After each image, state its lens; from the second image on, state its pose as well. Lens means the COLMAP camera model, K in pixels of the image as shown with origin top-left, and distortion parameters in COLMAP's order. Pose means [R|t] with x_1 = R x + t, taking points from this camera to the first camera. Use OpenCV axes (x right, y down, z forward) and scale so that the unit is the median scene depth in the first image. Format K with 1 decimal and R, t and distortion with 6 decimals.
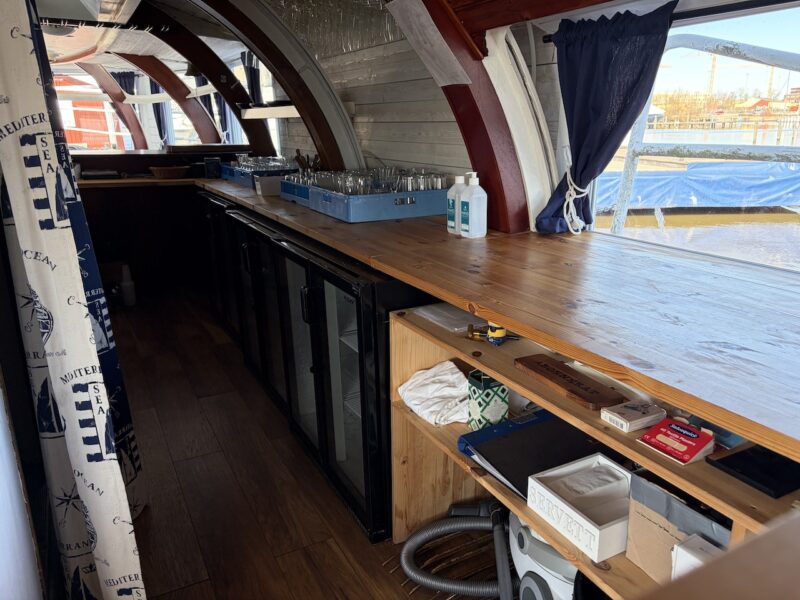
lens RADIAL K [[620.7, 0, 408.0], [0, 620.7, 304.8], [0, 0, 1]] dist [0.025256, -0.008007]
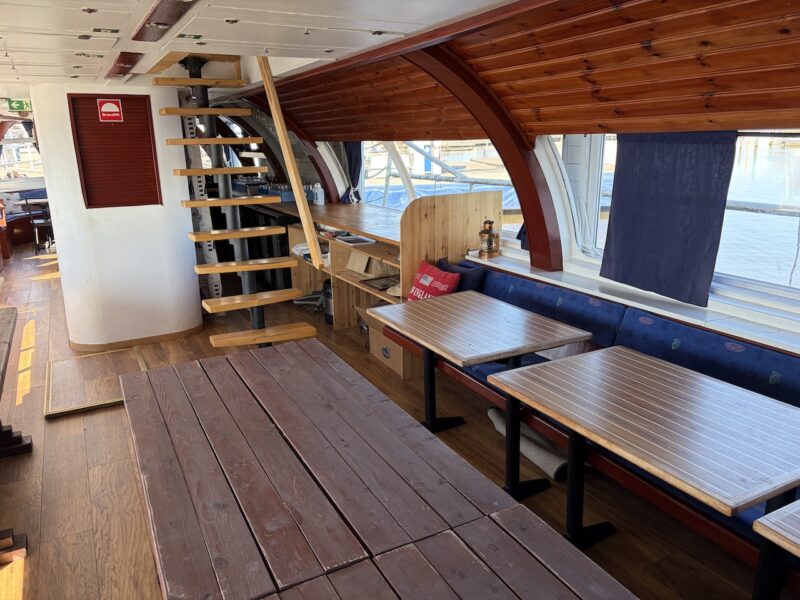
lens RADIAL K [[615.5, 0, 400.0], [0, 615.5, 300.0], [0, 0, 1]] dist [0.061322, -0.053026]
pose [[0.999917, -0.012889, 0.000879, 0.291451], [0.012906, 0.999612, -0.024678, 0.259842], [-0.000561, 0.024687, 0.999695, -1.191108]]
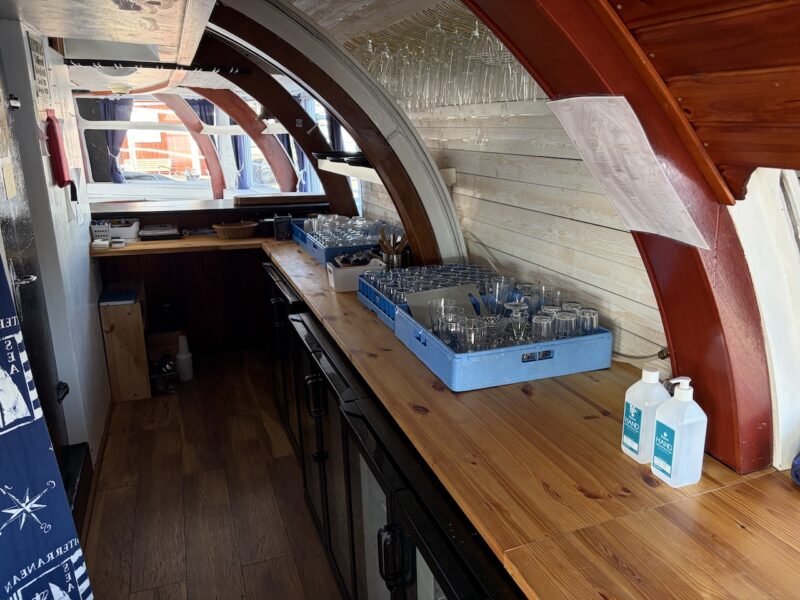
lens RADIAL K [[615.5, 0, 400.0], [0, 615.5, 300.0], [0, 0, 1]] dist [0.061322, -0.053026]
pose [[0.990510, 0.037425, -0.132244, -0.048201], [-0.038260, 0.999261, -0.003774, -0.160812], [0.132005, 0.008798, 0.991210, 0.231015]]
